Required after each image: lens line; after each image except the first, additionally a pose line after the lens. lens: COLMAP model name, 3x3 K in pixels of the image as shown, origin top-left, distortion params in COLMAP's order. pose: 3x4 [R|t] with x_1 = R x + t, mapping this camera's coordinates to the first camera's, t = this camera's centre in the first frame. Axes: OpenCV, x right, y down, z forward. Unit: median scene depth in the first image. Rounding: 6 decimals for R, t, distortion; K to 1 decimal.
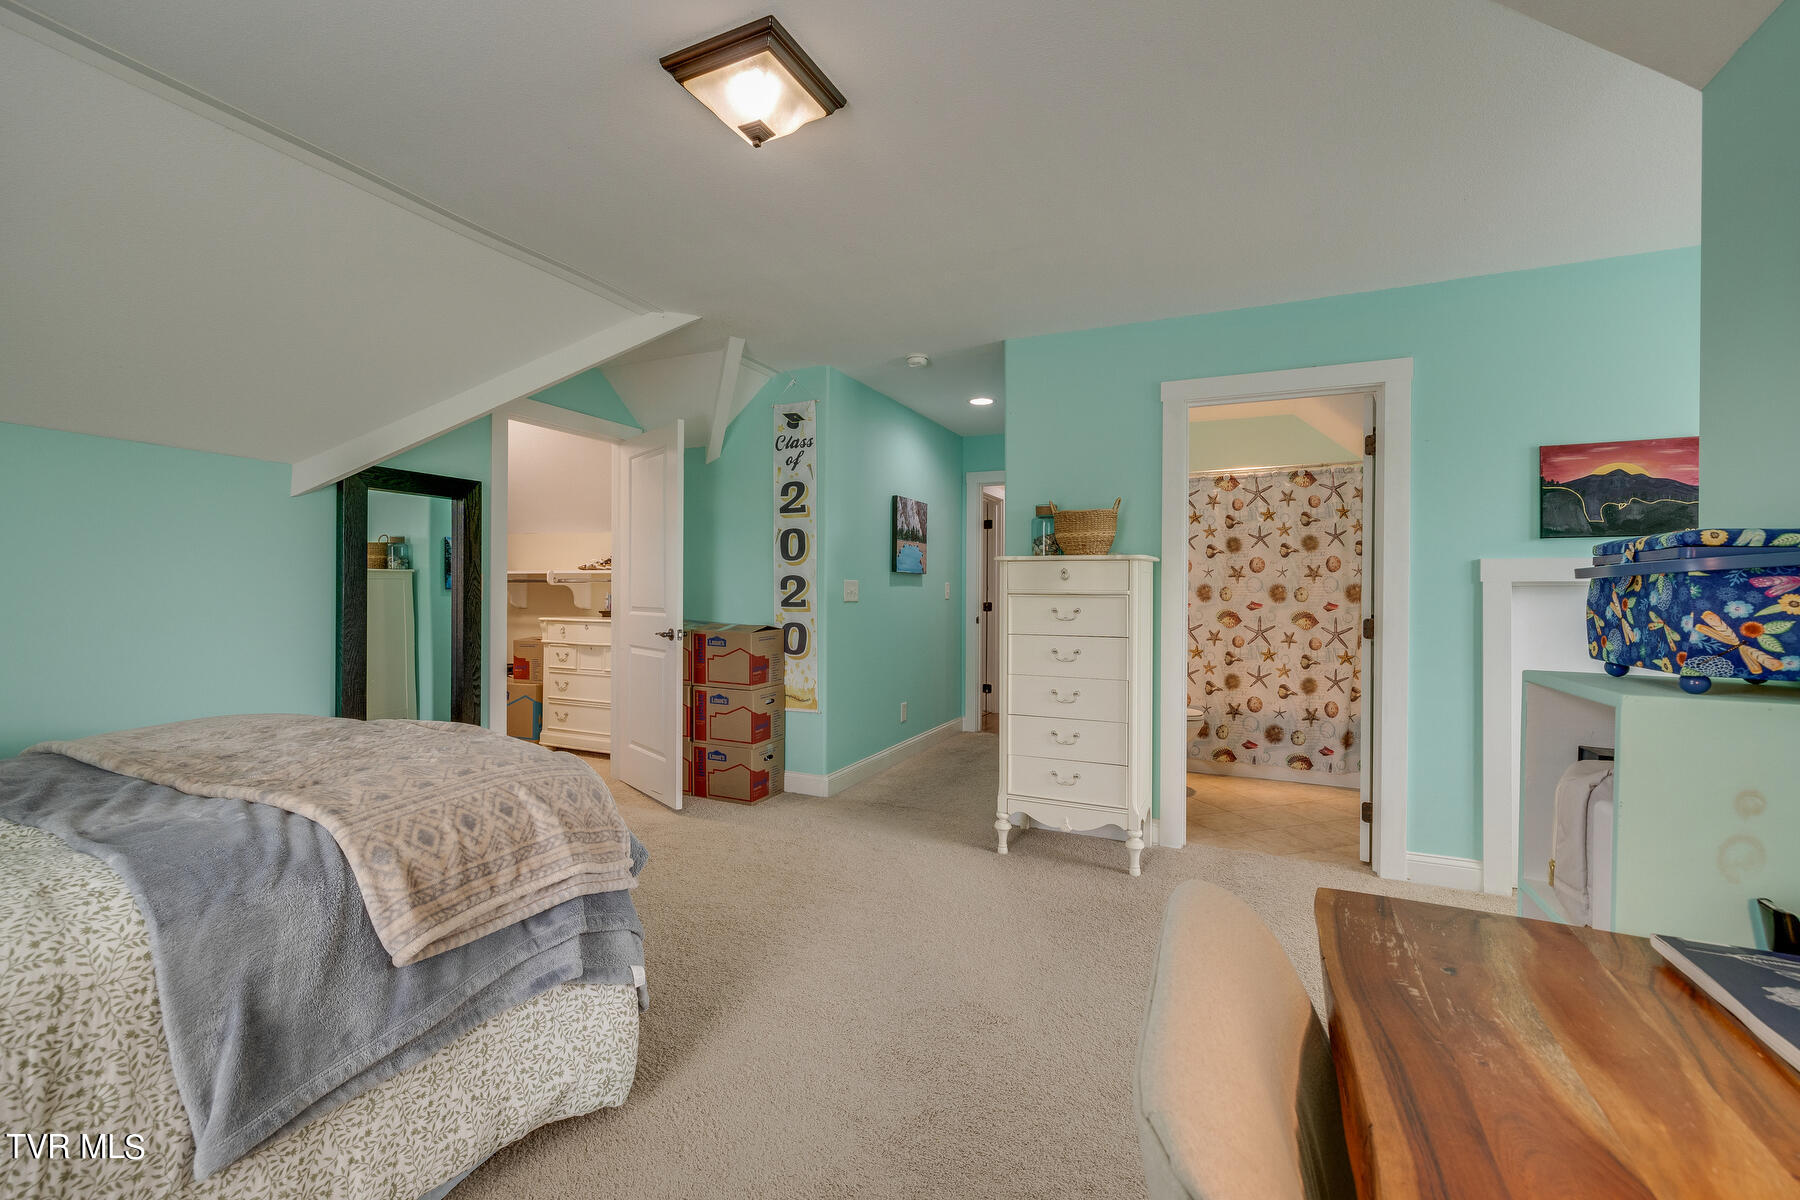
lens RADIAL K [[753.7, 0, 899.0], [0, 753.7, 597.6], [0, 0, 1]] dist [0.000906, -0.000521]
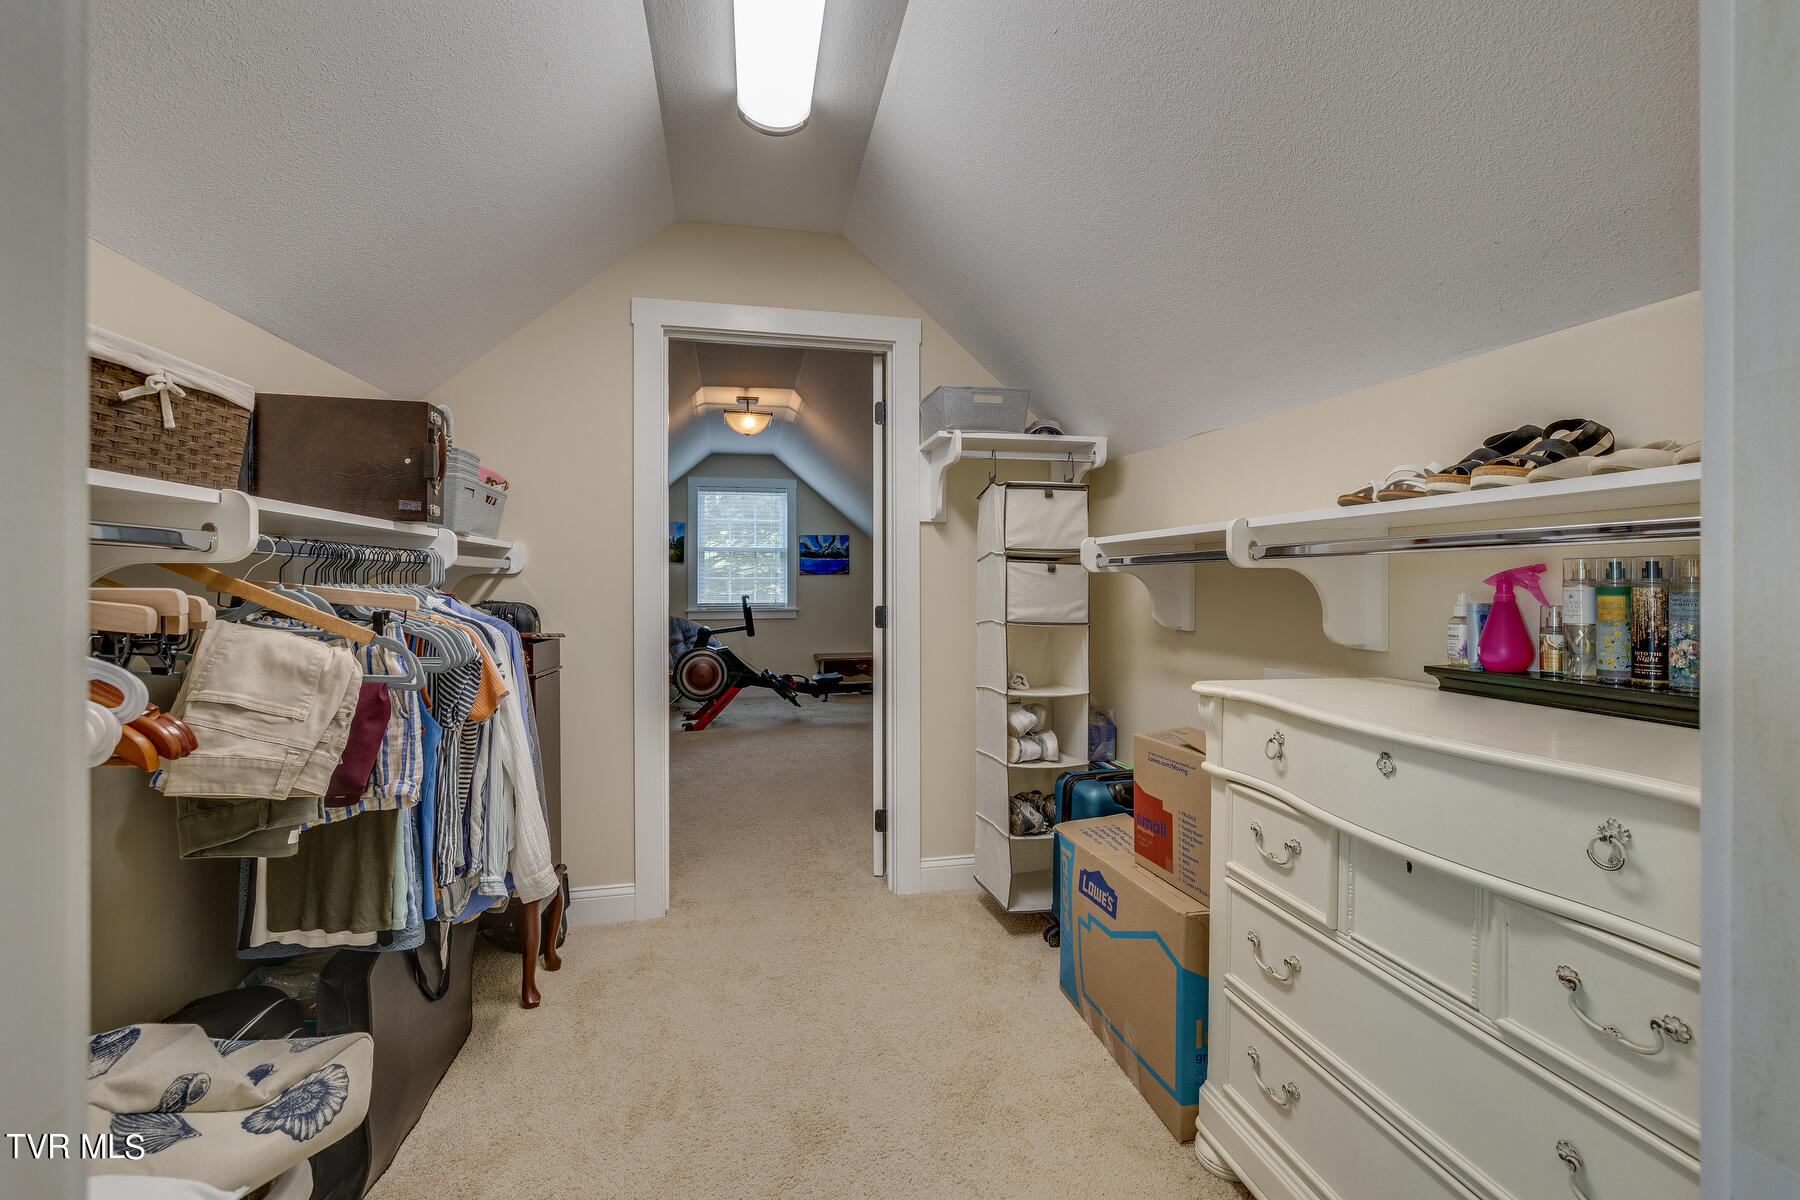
lens RADIAL K [[753.7, 0, 899.8], [0, 753.7, 587.8], [0, 0, 1]] dist [0.000906, -0.000521]
pose [[0.598466, -0.005374, -0.801130, -0.308992], [0.006866, 0.999975, -0.001578, -0.009602], [0.801119, -0.004556, 0.598488, 0.725811]]
